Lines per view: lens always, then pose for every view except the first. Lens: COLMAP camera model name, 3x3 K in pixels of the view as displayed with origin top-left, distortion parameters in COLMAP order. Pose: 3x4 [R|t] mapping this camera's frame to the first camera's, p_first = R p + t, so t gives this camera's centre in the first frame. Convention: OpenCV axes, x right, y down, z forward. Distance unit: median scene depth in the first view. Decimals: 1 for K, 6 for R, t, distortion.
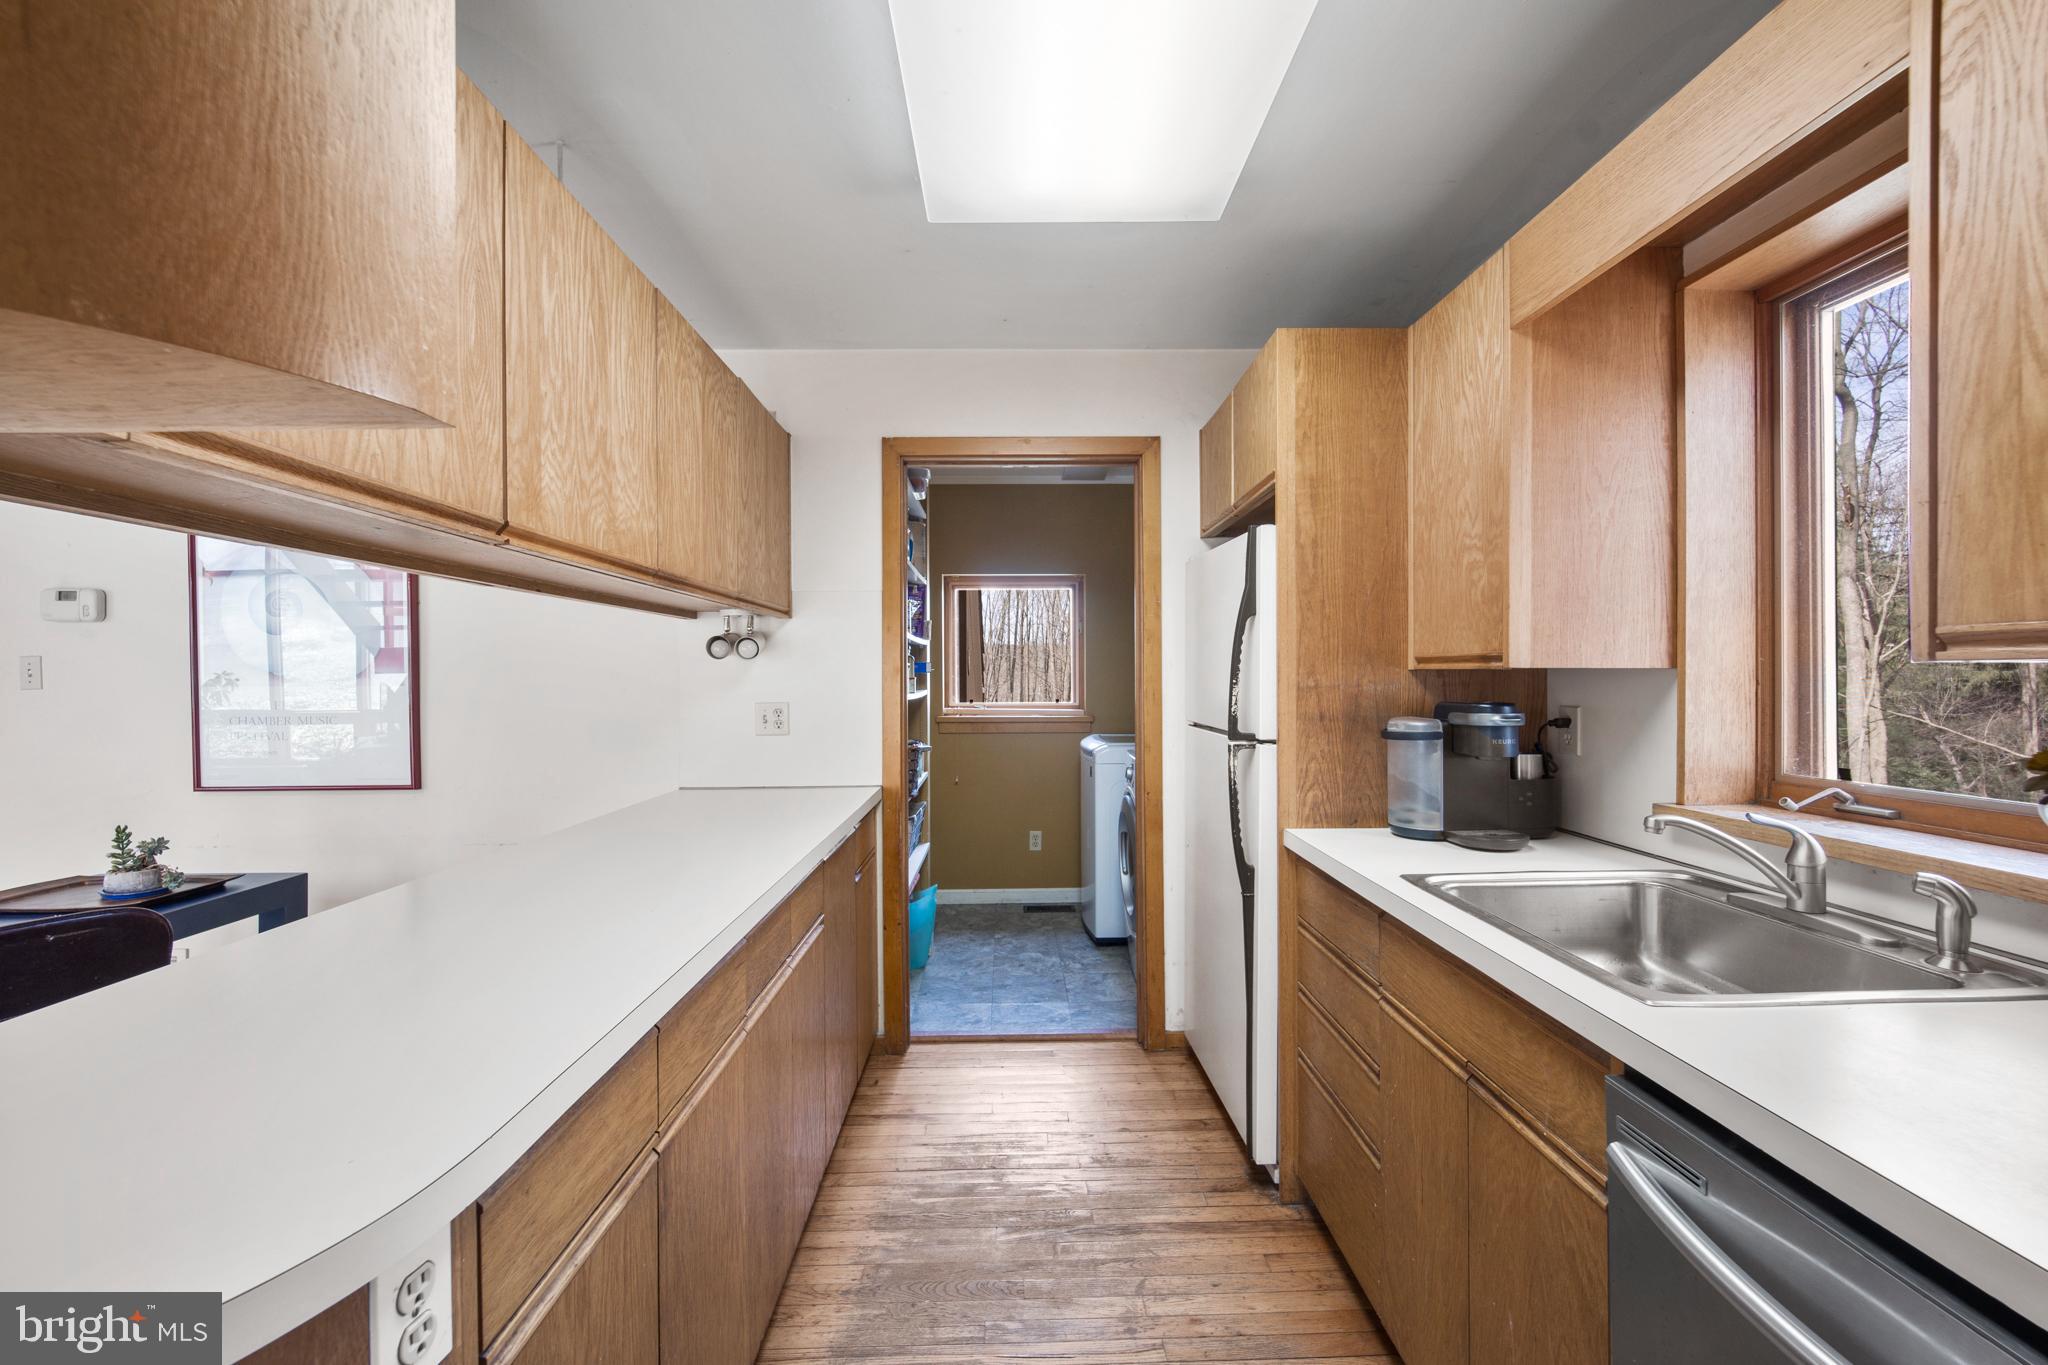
lens RADIAL K [[832.5, 0, 1028.1], [0, 832.5, 678.9], [0, 0, 1]] dist [-0.001982, -0.000099]
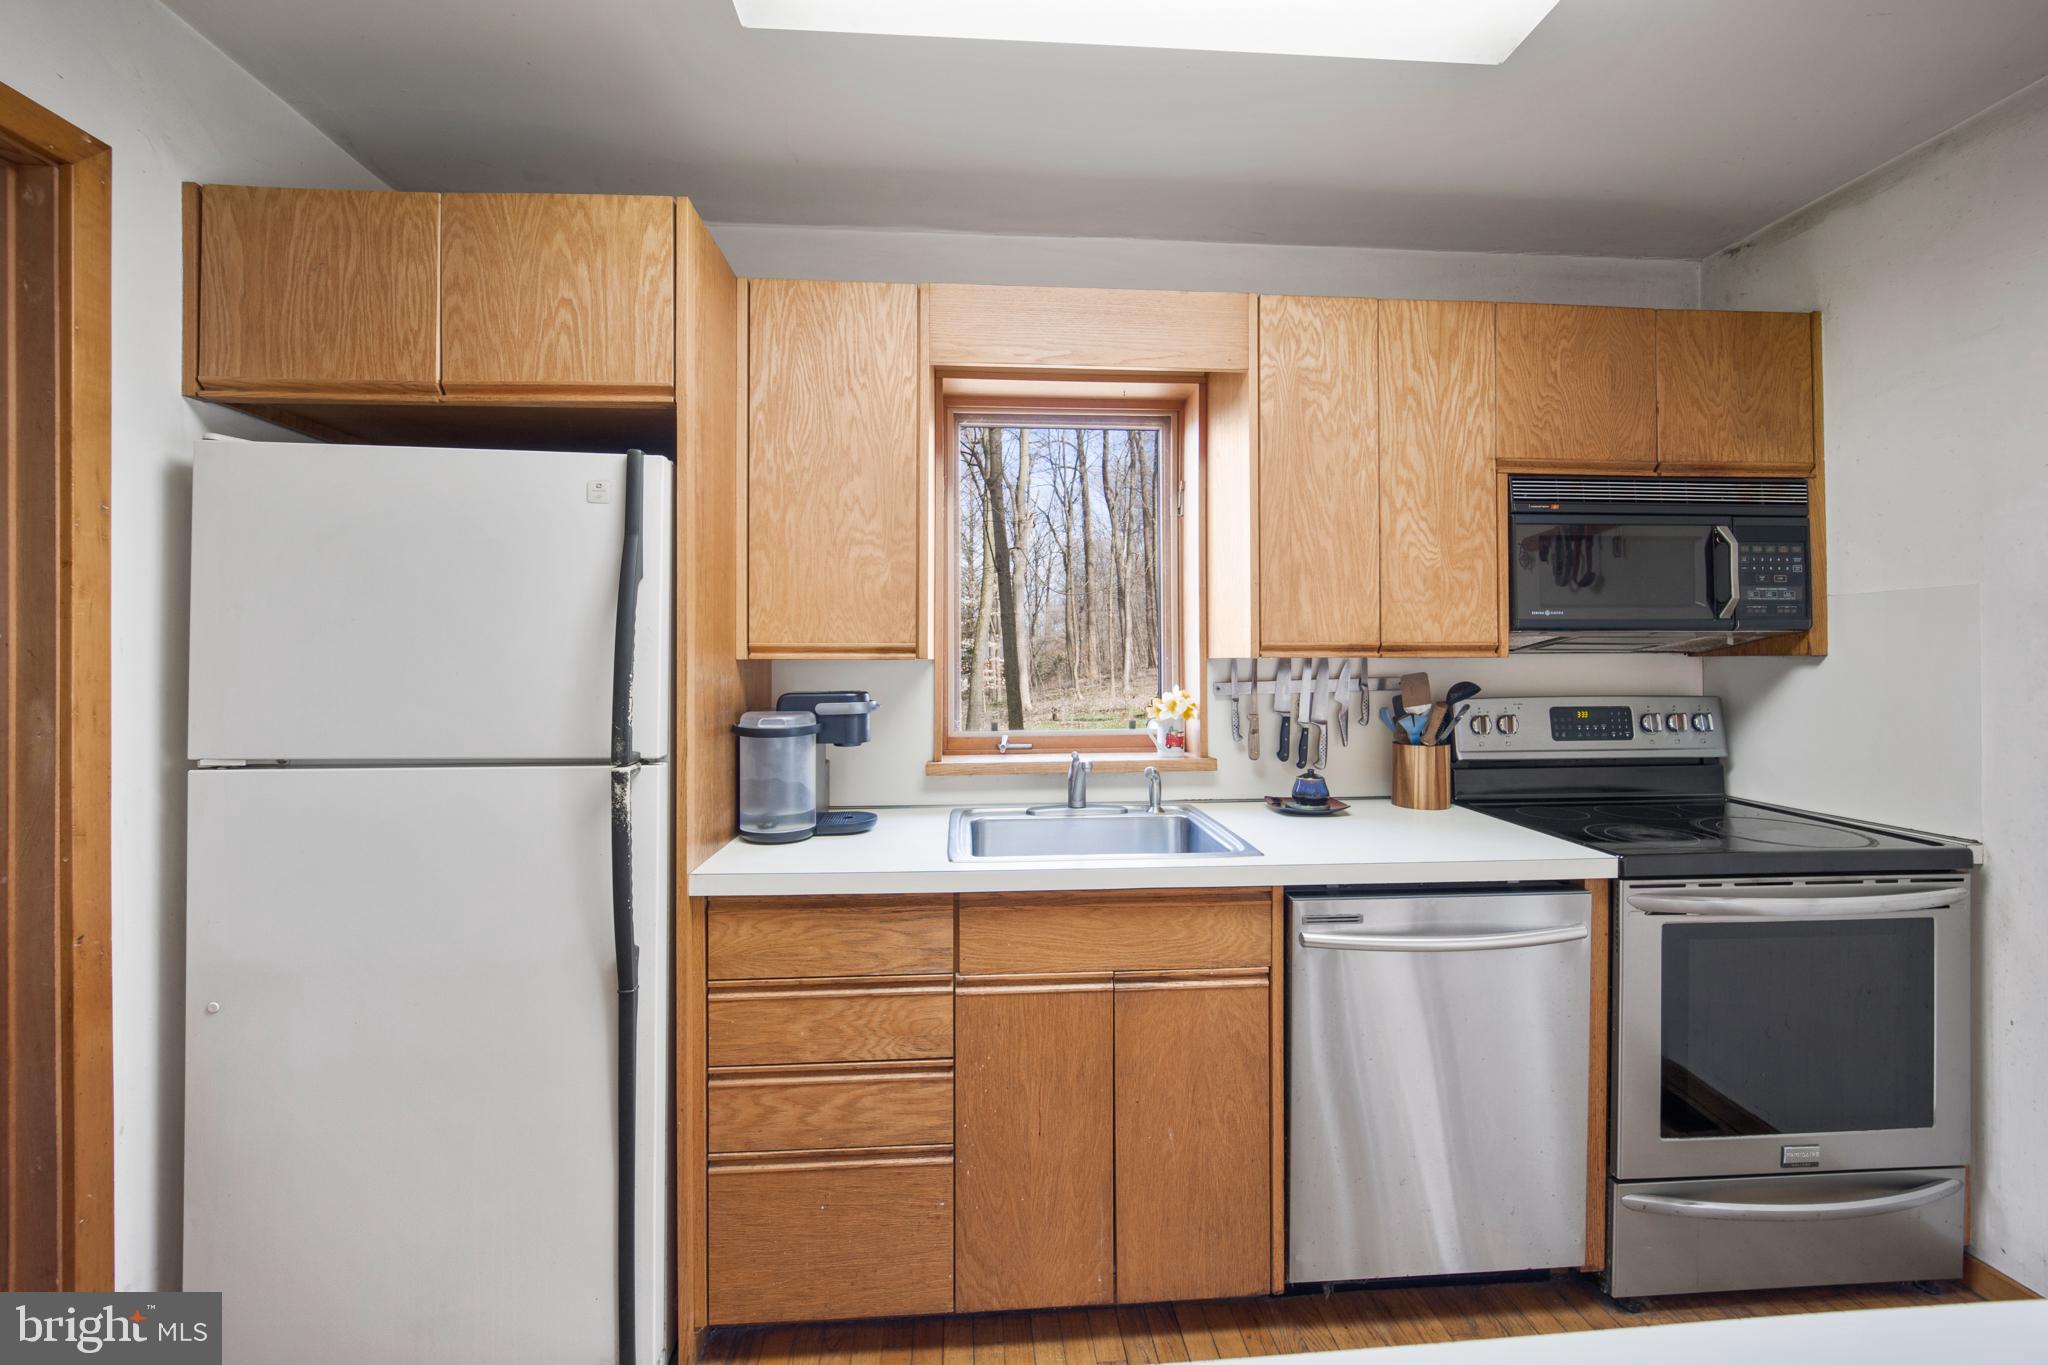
lens RADIAL K [[832.5, 0, 1043.1], [0, 832.5, 651.4], [0, 0, 1]] dist [-0.001982, -0.000099]
pose [[-0.046073, 0.010656, 0.998881, -0.505996], [0.005826, 0.999929, -0.010398, -0.009347], [-0.998921, 0.005340, -0.046131, 0.806607]]
